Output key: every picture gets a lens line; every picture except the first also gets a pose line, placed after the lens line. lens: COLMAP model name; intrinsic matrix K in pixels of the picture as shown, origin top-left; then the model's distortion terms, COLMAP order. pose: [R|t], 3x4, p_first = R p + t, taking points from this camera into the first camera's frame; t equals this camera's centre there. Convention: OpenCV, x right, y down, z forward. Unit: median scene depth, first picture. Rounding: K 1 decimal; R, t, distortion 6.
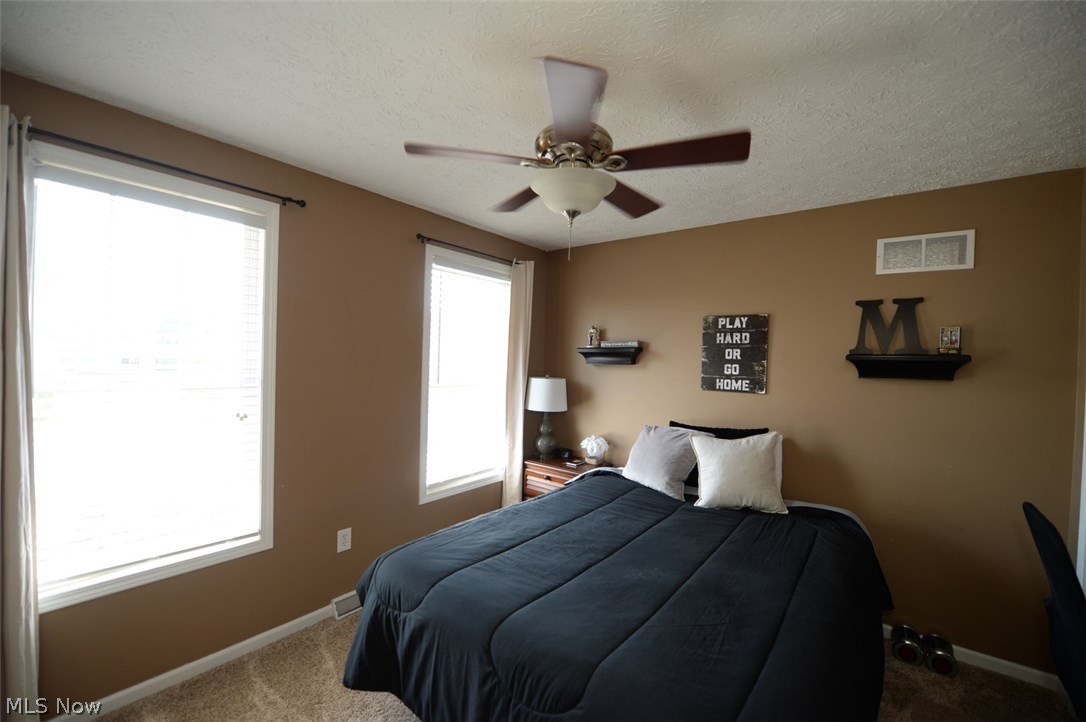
lens RADIAL K [[435.8, 0, 548.6], [0, 435.8, 361.6], [0, 0, 1]] dist [-0.015598, -0.000472]
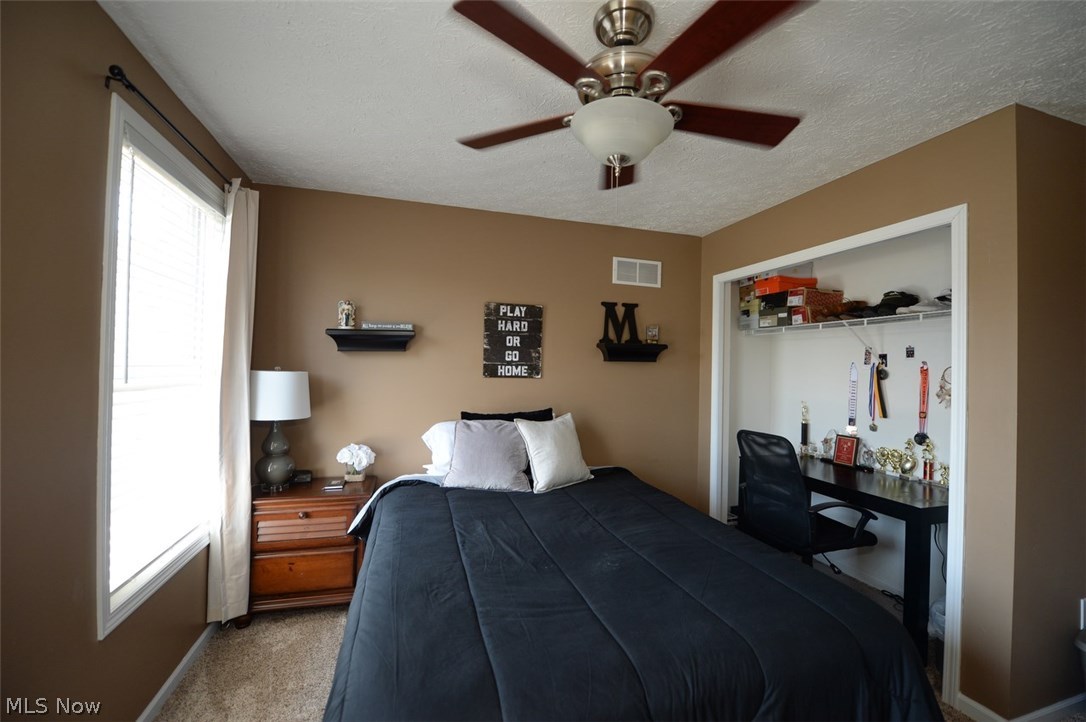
lens RADIAL K [[434.0, 0, 541.5], [0, 434.0, 362.6], [0, 0, 1]] dist [-0.014174, -0.002090]
pose [[0.580651, -0.009699, 0.814095, -0.382285], [0.002974, 0.999948, 0.009792, 0.023940], [-0.814147, -0.003265, 0.580649, 0.341051]]
